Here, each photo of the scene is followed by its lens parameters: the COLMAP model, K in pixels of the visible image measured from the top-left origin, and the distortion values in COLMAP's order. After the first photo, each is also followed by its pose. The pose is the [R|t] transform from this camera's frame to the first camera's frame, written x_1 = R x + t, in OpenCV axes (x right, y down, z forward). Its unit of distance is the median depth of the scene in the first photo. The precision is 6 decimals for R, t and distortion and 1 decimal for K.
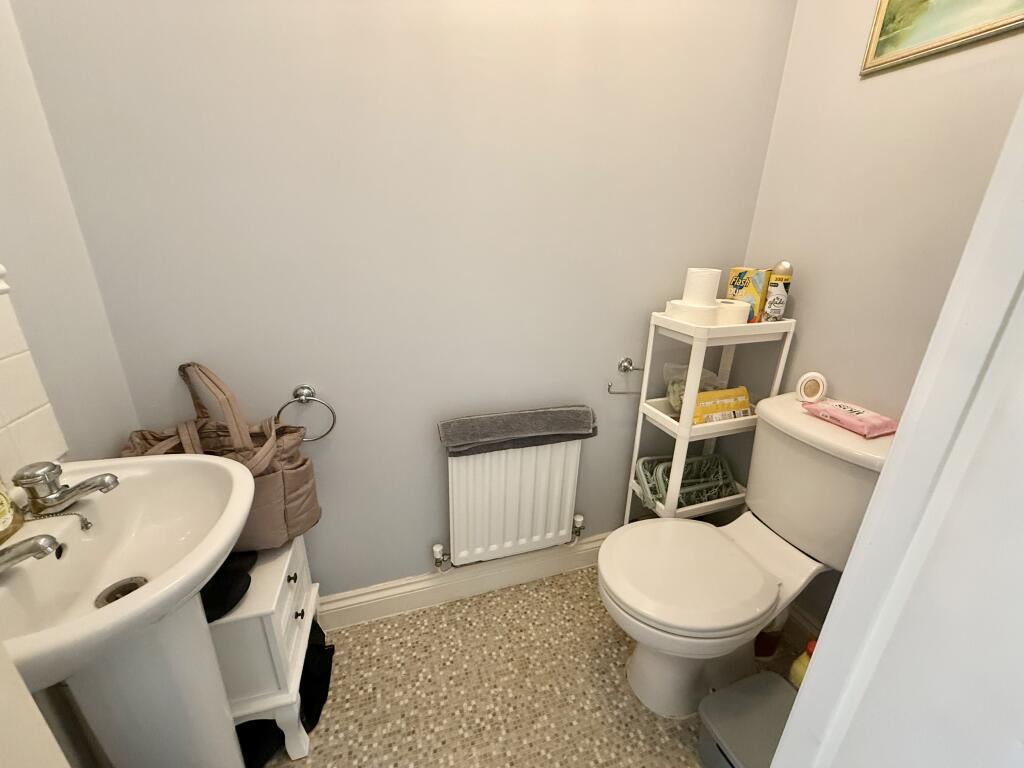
lens RADIAL K [[408.3, 0, 513.2], [0, 408.3, 380.7], [0, 0, 1]] dist [-0.000276, -0.000311]
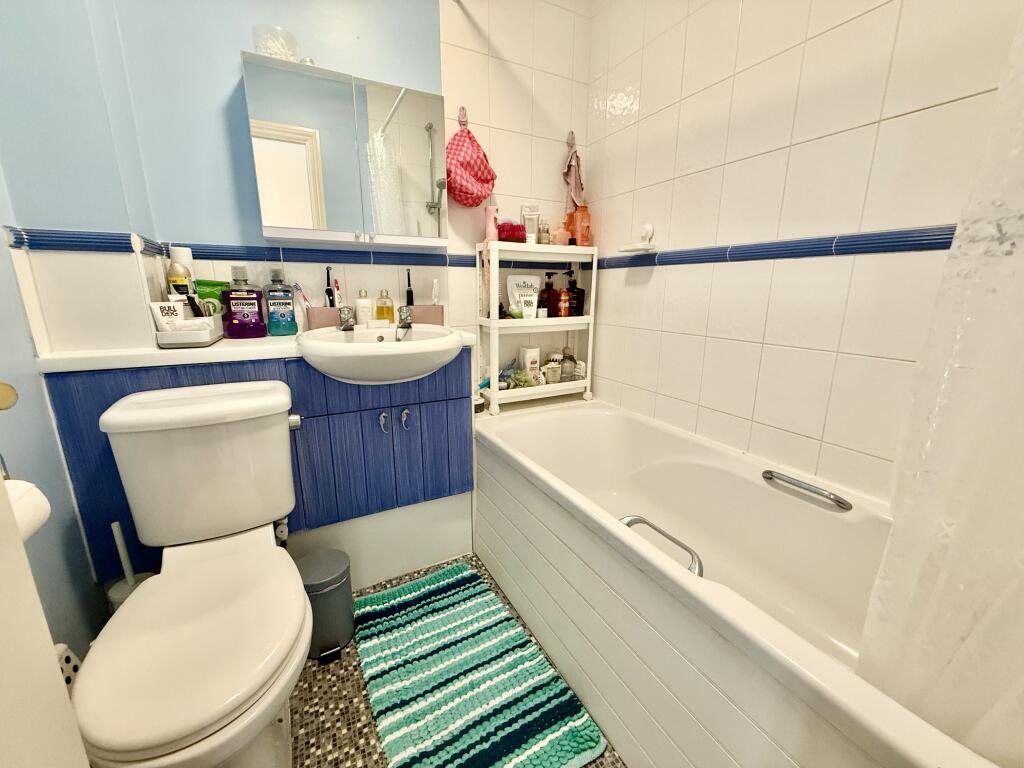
lens RADIAL K [[408.3, 0, 515.2], [0, 408.3, 385.0], [0, 0, 1]] dist [-0.000276, -0.000311]
pose [[-0.178439, -0.239010, 0.954481, -0.541905], [0.331150, 0.898874, 0.286993, -0.074140], [-0.926552, 0.367287, -0.081246, 0.539385]]
